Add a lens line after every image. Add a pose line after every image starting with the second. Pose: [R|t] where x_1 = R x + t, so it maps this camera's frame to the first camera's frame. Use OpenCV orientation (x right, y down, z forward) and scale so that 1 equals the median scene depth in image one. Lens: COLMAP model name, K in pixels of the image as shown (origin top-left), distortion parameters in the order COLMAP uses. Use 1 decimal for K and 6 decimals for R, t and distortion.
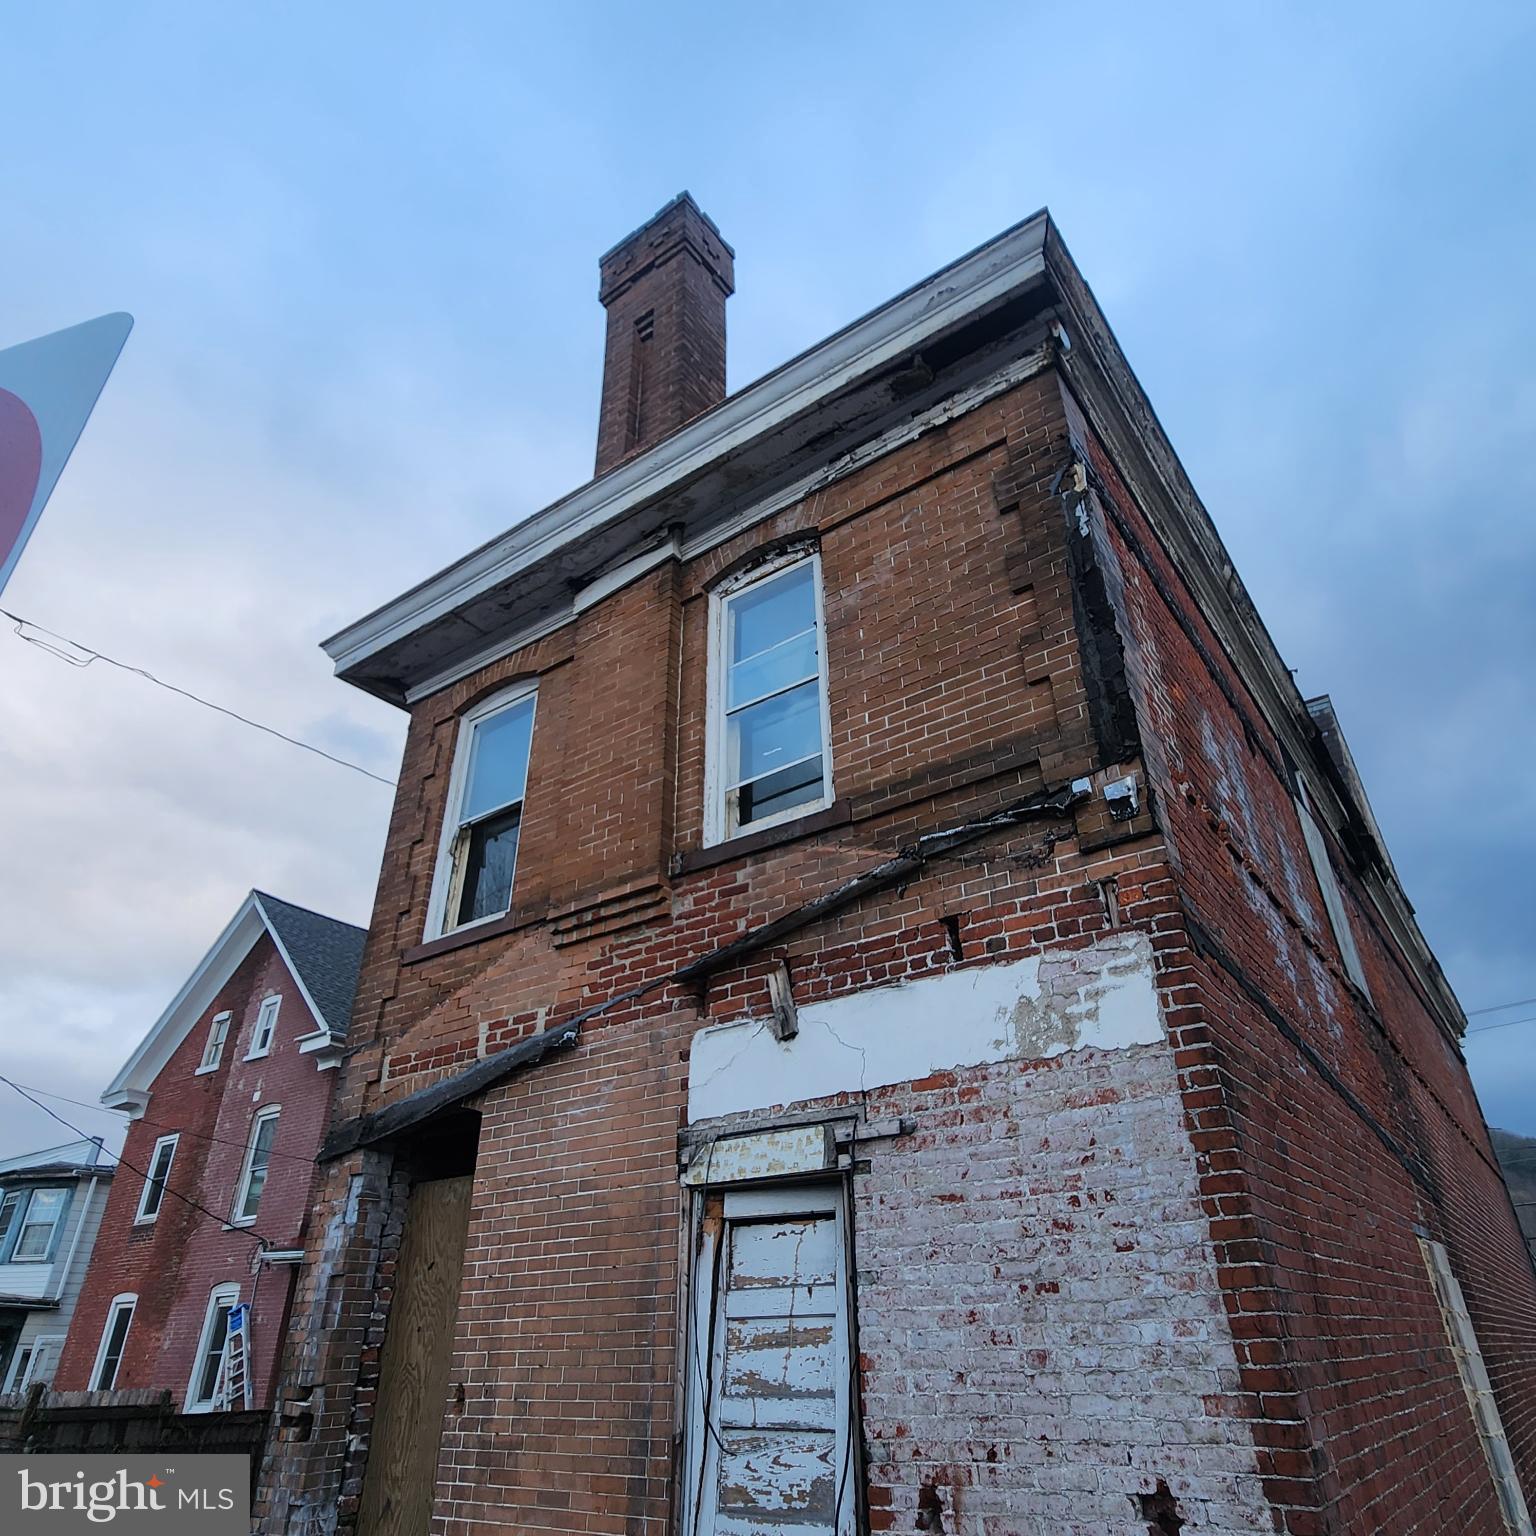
lens RADIAL K [[1027.7, 0, 771.5], [0, 1027.7, 752.3], [0, 0, 1]] dist [0.006559, -0.004156]
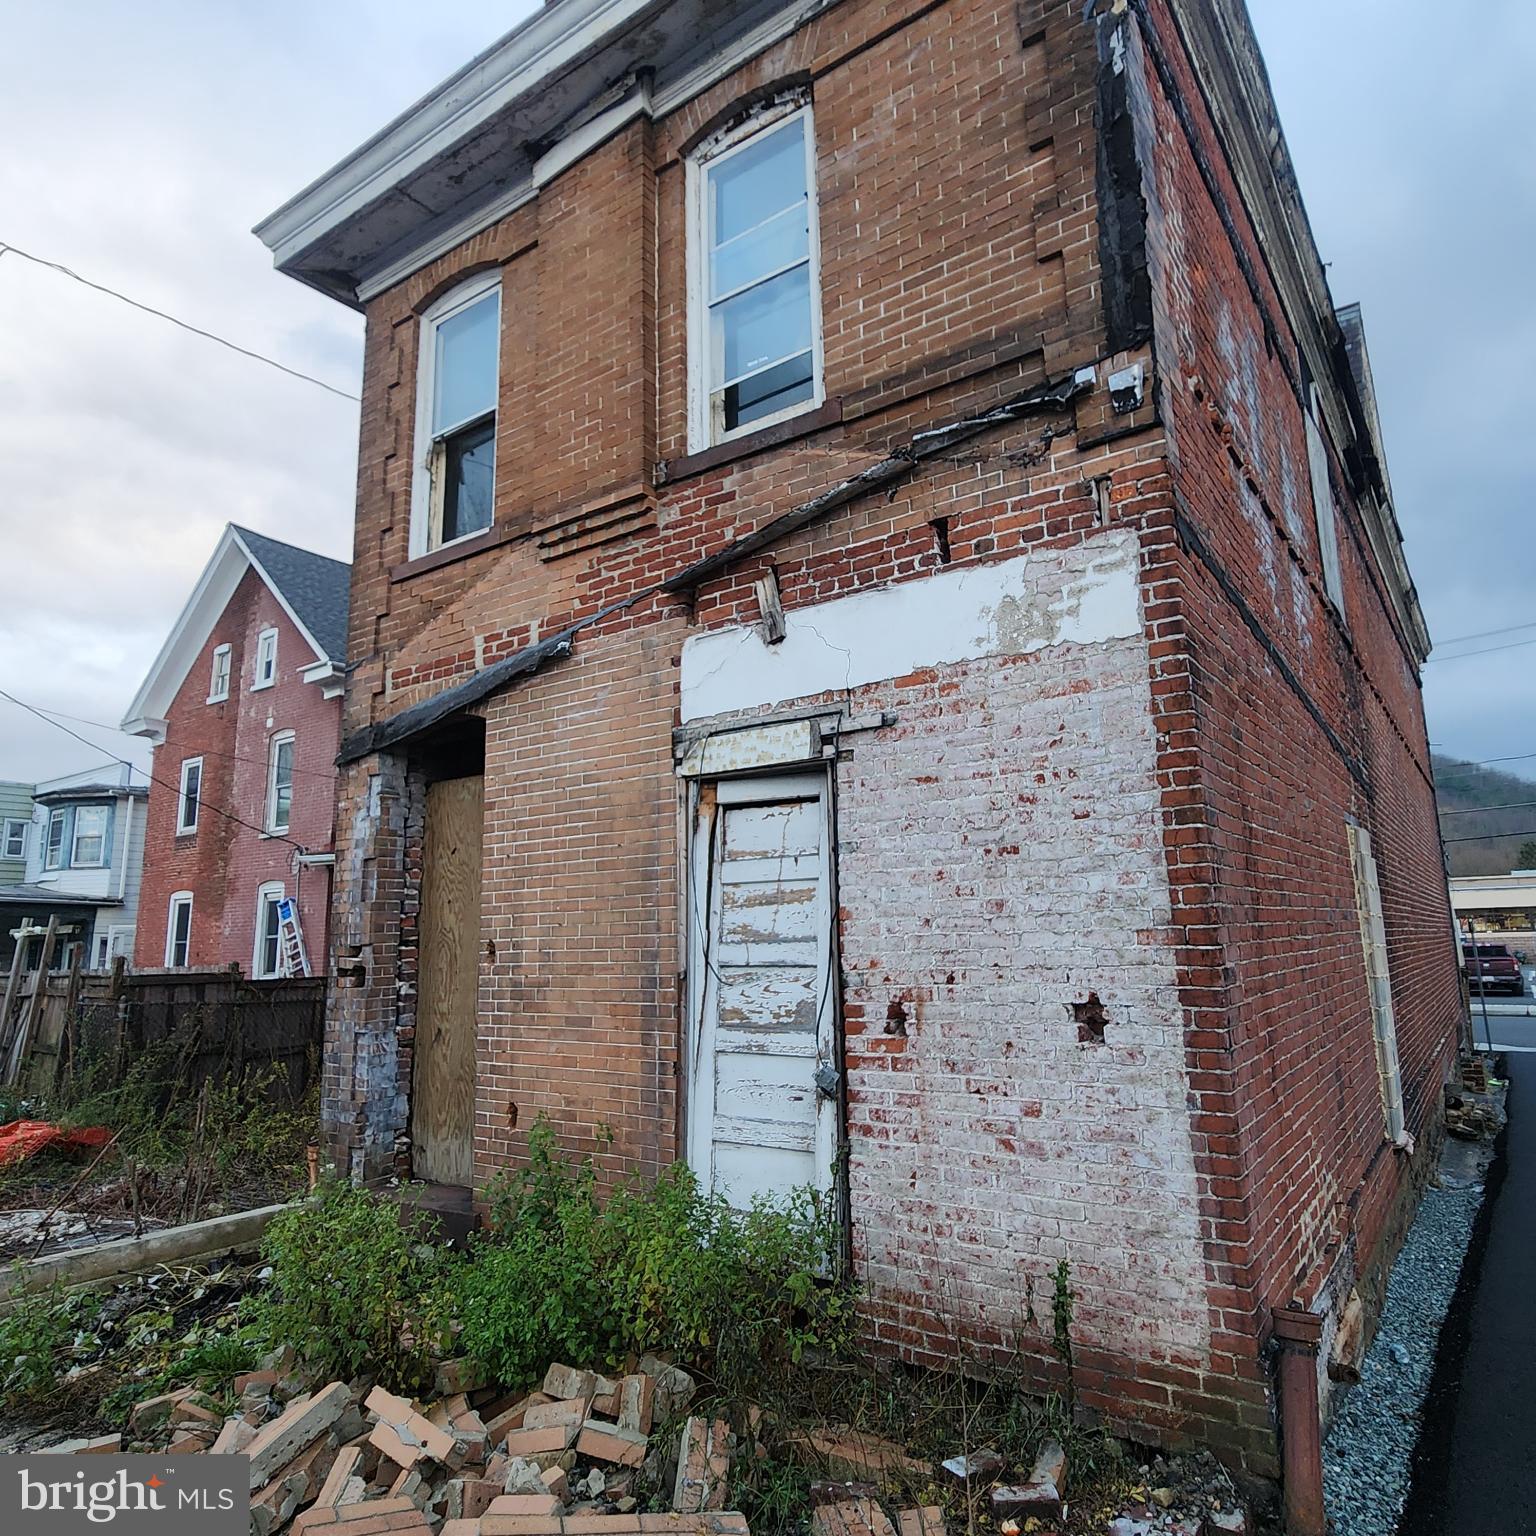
lens RADIAL K [[1027.7, 0, 770.5], [0, 1027.7, 752.3], [0, 0, 1]] dist [0.006559, -0.004156]
pose [[0.999927, -0.007502, 0.009480, -0.000126], [0.003809, 0.939746, 0.341852, 0.024928], [-0.011473, -0.341791, 0.939706, -0.004632]]
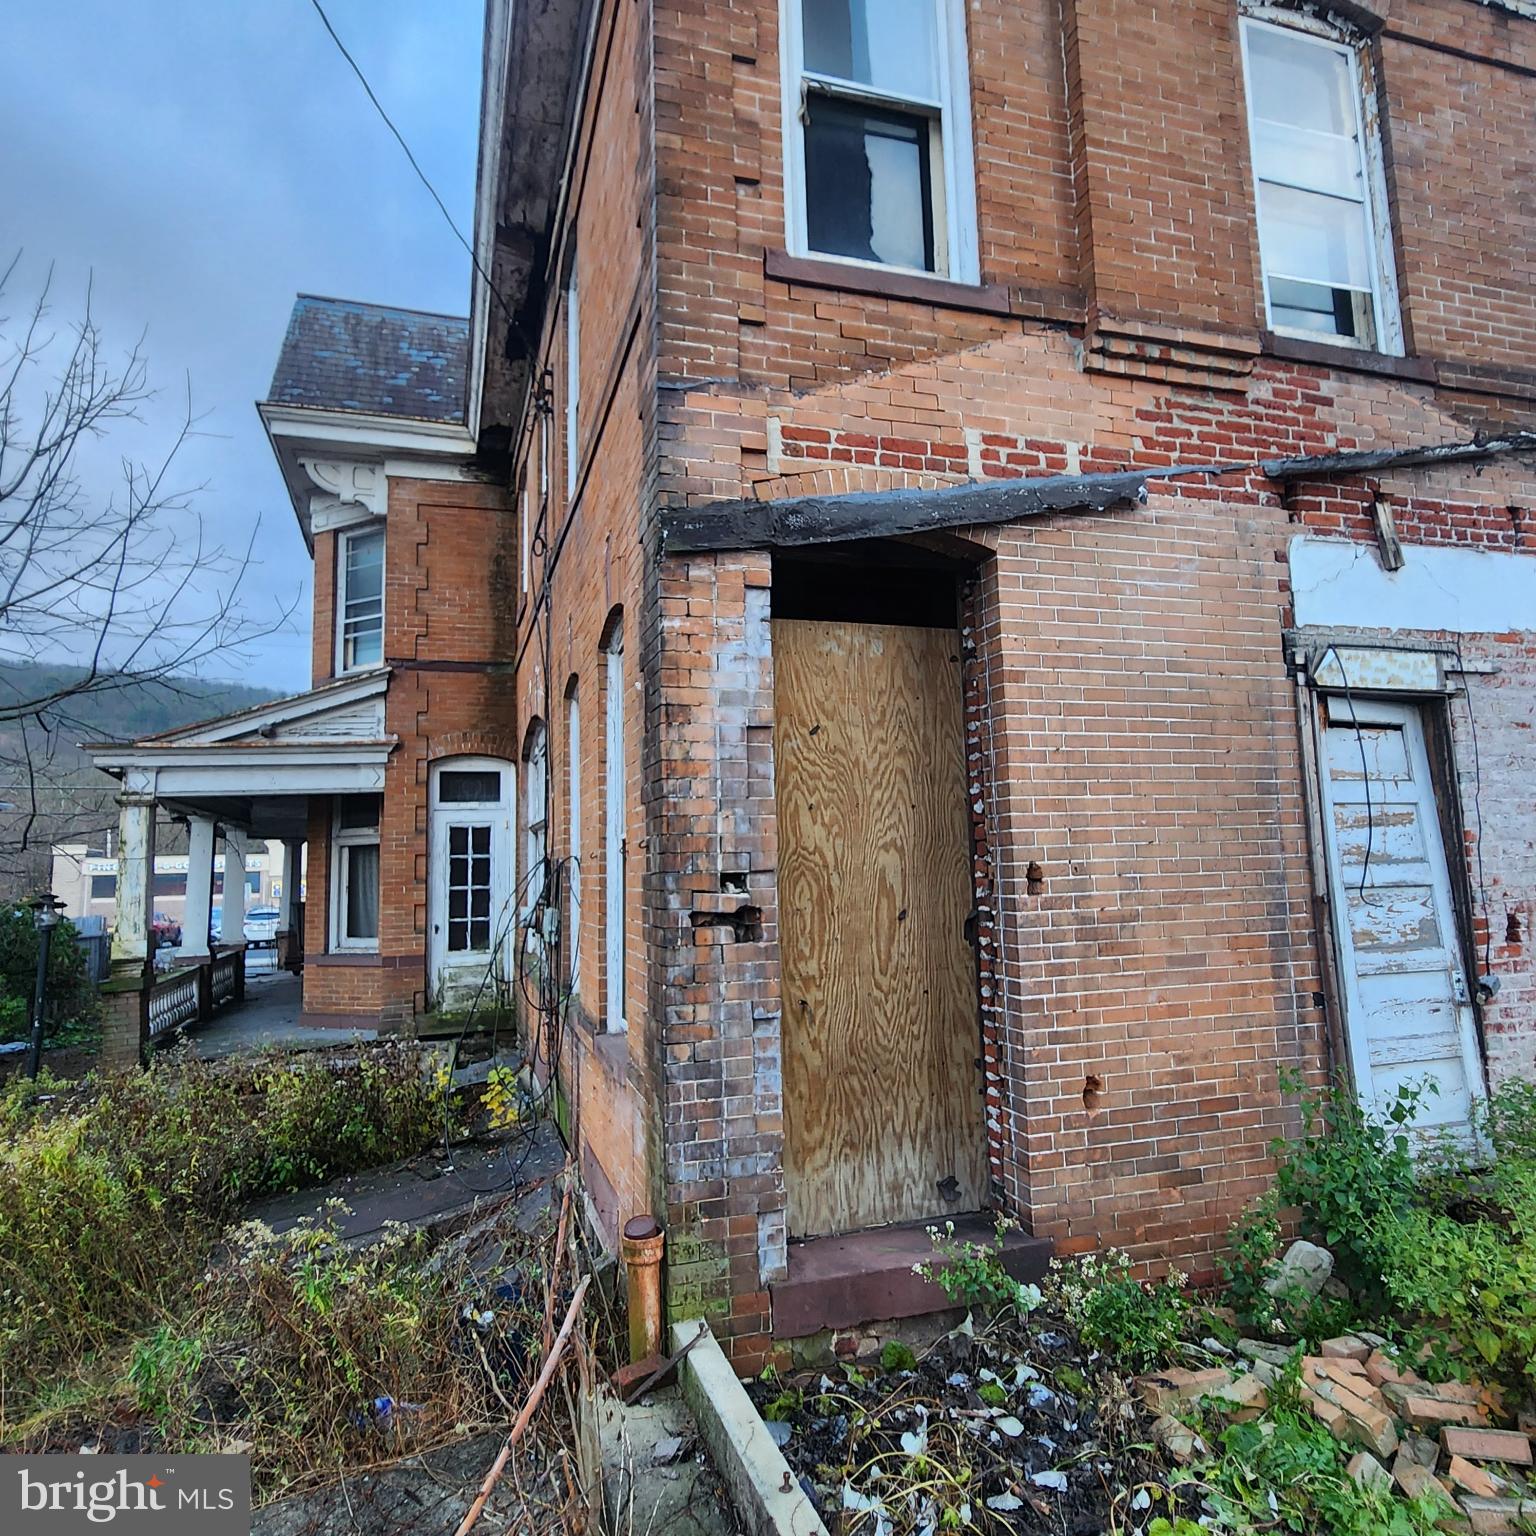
lens RADIAL K [[1027.7, 0, 766.3], [0, 1027.7, 764.9], [0, 0, 1]] dist [0.006559, -0.004156]
pose [[0.590078, 0.088945, 0.802432, -0.983177], [-0.389438, 0.901994, 0.186397, 0.425125], [-0.707210, -0.422487, 0.566885, 0.645714]]
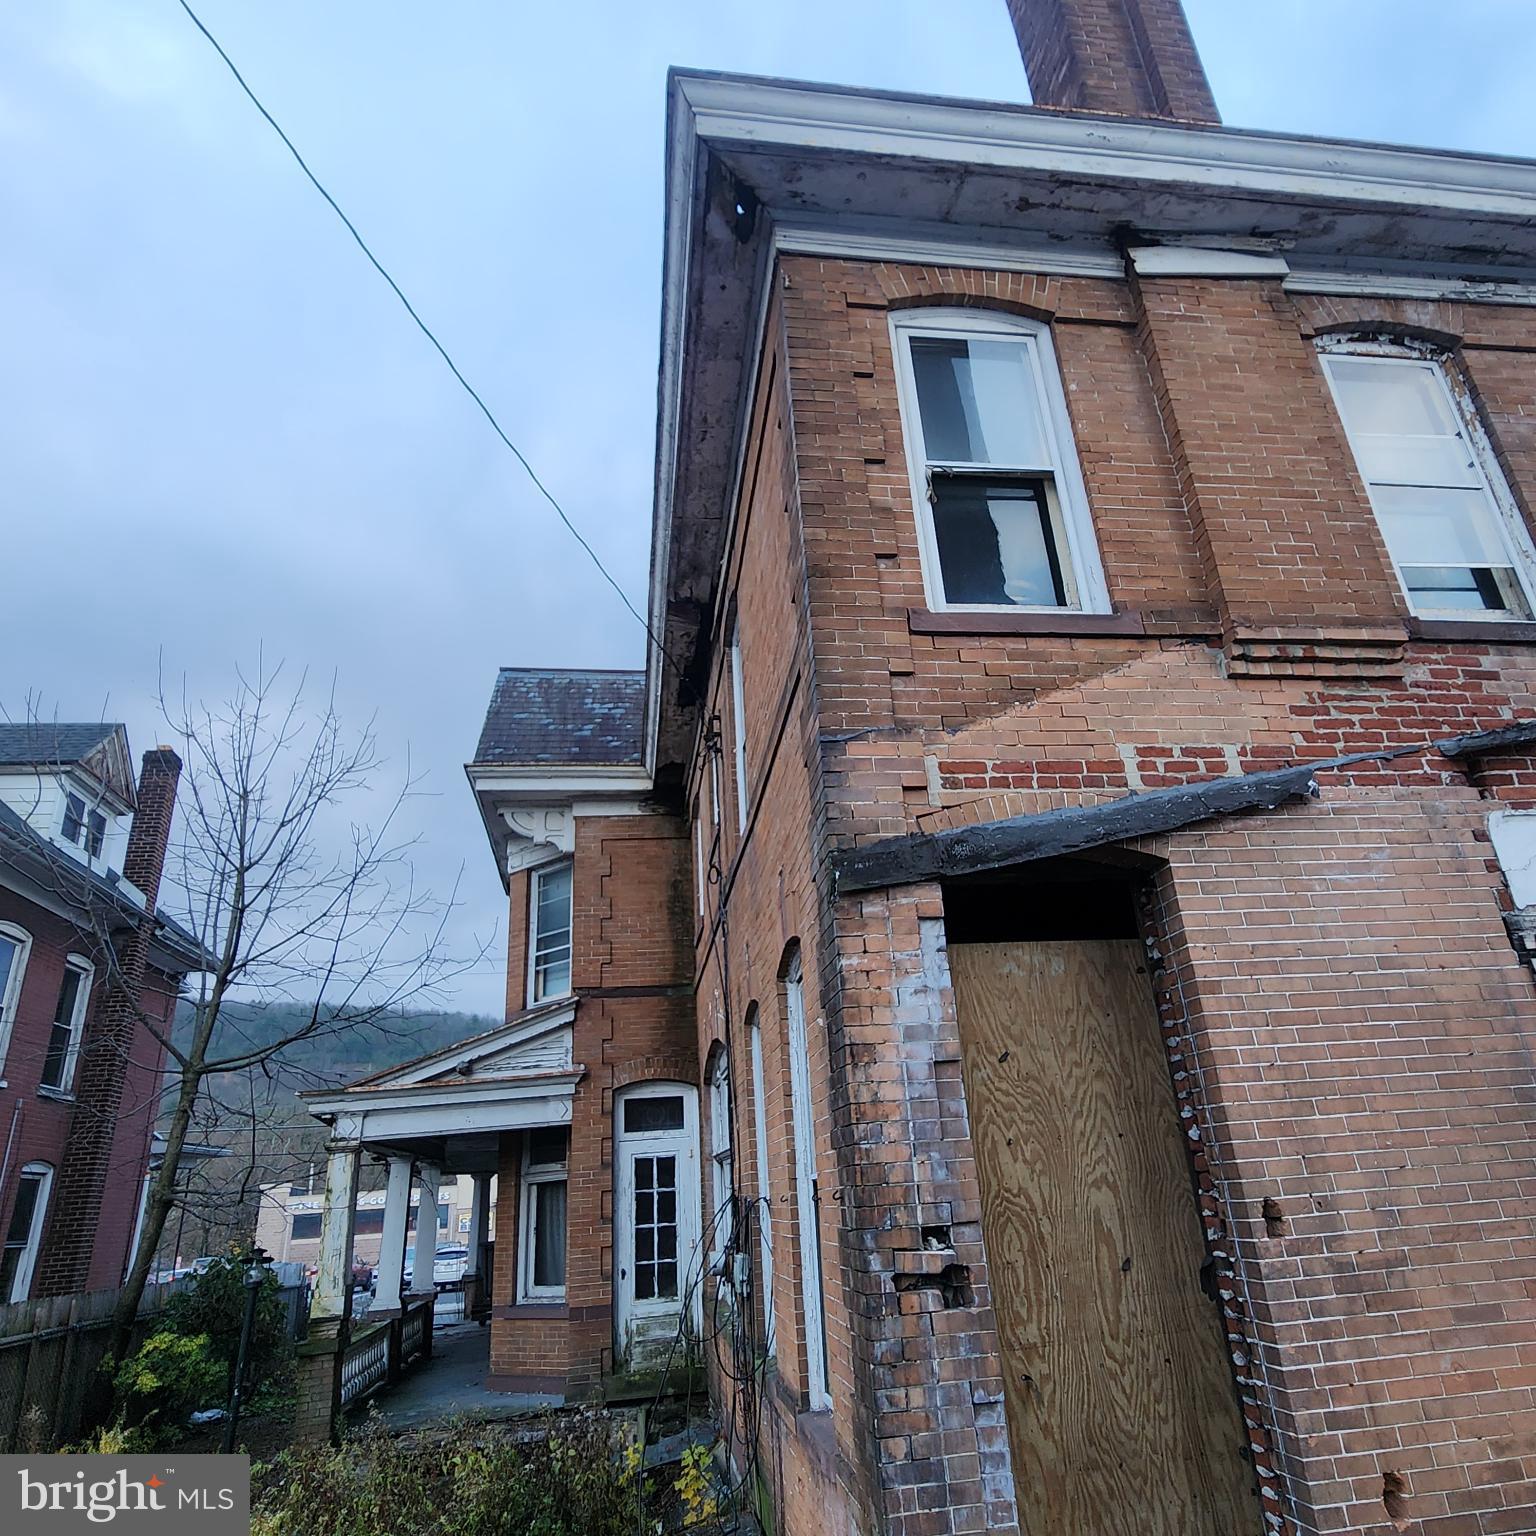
lens RADIAL K [[1027.7, 0, 770.2], [0, 1027.7, 753.4], [0, 0, 1]] dist [0.006559, -0.004156]
pose [[0.716707, 0.245273, 0.652819, -1.008581], [-0.305873, 0.951823, -0.021806, 0.390157], [-0.626716, -0.184051, 0.757200, 0.648952]]
